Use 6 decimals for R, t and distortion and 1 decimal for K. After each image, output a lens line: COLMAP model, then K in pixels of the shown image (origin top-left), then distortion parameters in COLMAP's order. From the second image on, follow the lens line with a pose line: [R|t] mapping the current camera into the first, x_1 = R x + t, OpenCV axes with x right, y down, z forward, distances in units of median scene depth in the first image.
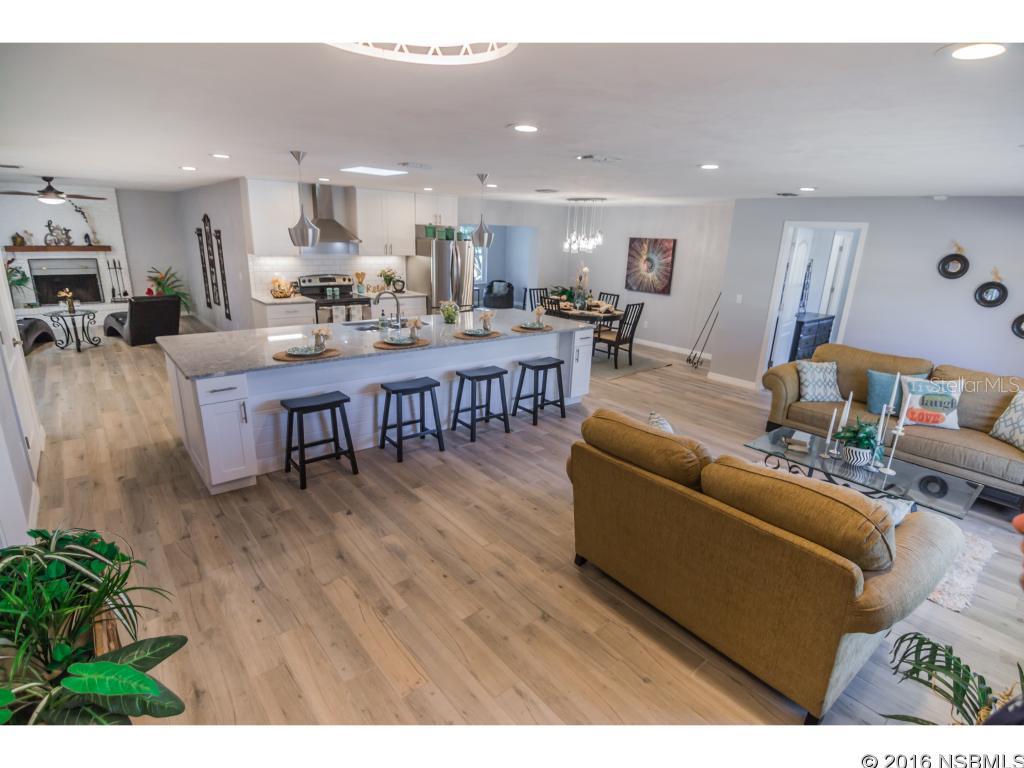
lens RADIAL K [[521.5, 0, 518.6], [0, 521.5, 389.6], [0, 0, 1]] dist [-0.005043, -0.010662]
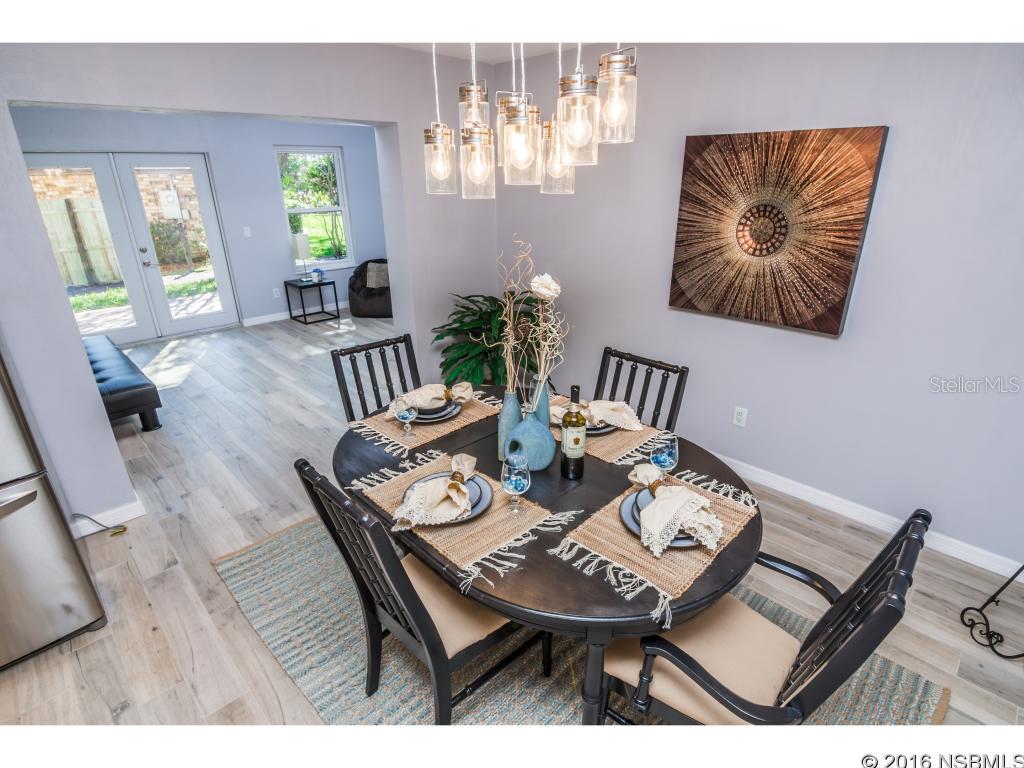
lens RADIAL K [[521.5, 0, 518.6], [0, 521.5, 389.6], [0, 0, 1]] dist [-0.005043, -0.010662]
pose [[0.996249, -0.068487, 0.052882, 0.098288], [0.062936, 0.992963, 0.100318, -0.196823], [-0.059380, -0.096614, 0.993549, 0.743983]]
